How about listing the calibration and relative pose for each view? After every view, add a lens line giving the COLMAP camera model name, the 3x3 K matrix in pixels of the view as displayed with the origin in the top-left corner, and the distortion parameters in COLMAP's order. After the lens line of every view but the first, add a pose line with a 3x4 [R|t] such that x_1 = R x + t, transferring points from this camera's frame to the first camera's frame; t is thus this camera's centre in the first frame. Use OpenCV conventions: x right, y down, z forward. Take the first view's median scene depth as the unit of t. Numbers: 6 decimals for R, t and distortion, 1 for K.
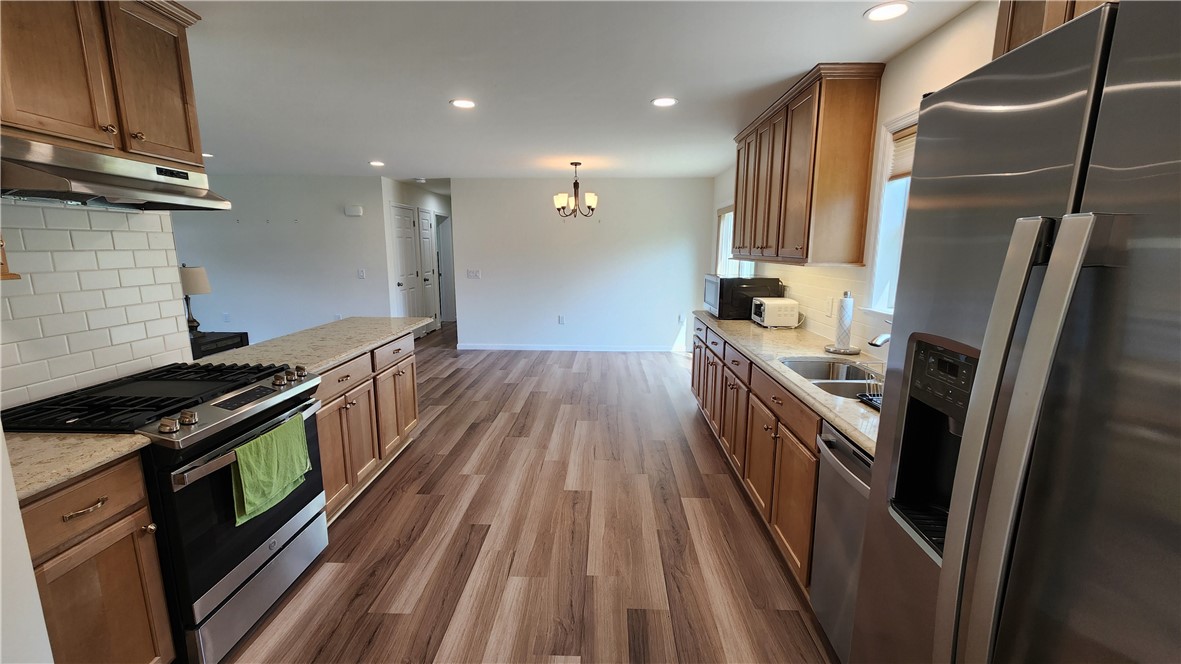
lens RADIAL K [[483.8, 0, 596.2], [0, 483.8, 335.7], [0, 0, 1]] dist [-0.000770, 0.000113]
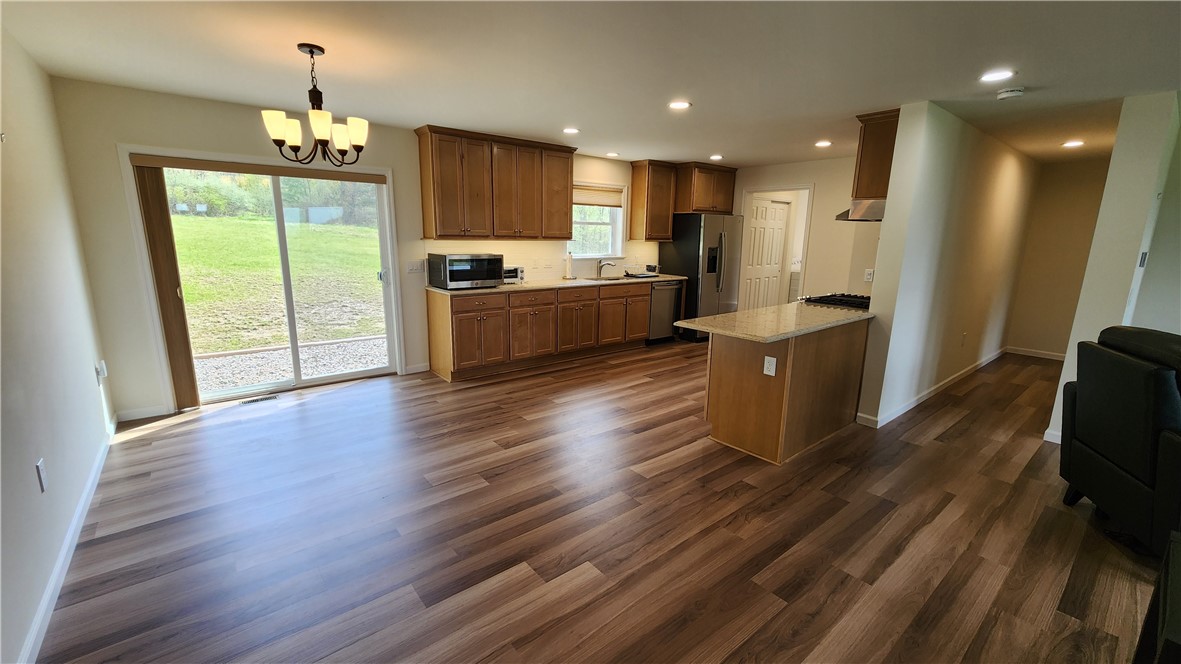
lens RADIAL K [[483.8, 0, 586.0], [0, 483.8, 330.4], [0, 0, 1]] dist [-0.000770, 0.000113]
pose [[-0.648088, -0.168616, 0.742664, -1.118902], [0.113722, 0.942821, 0.313299, -0.390384], [-0.753027, 0.287502, -0.591856, 2.101592]]
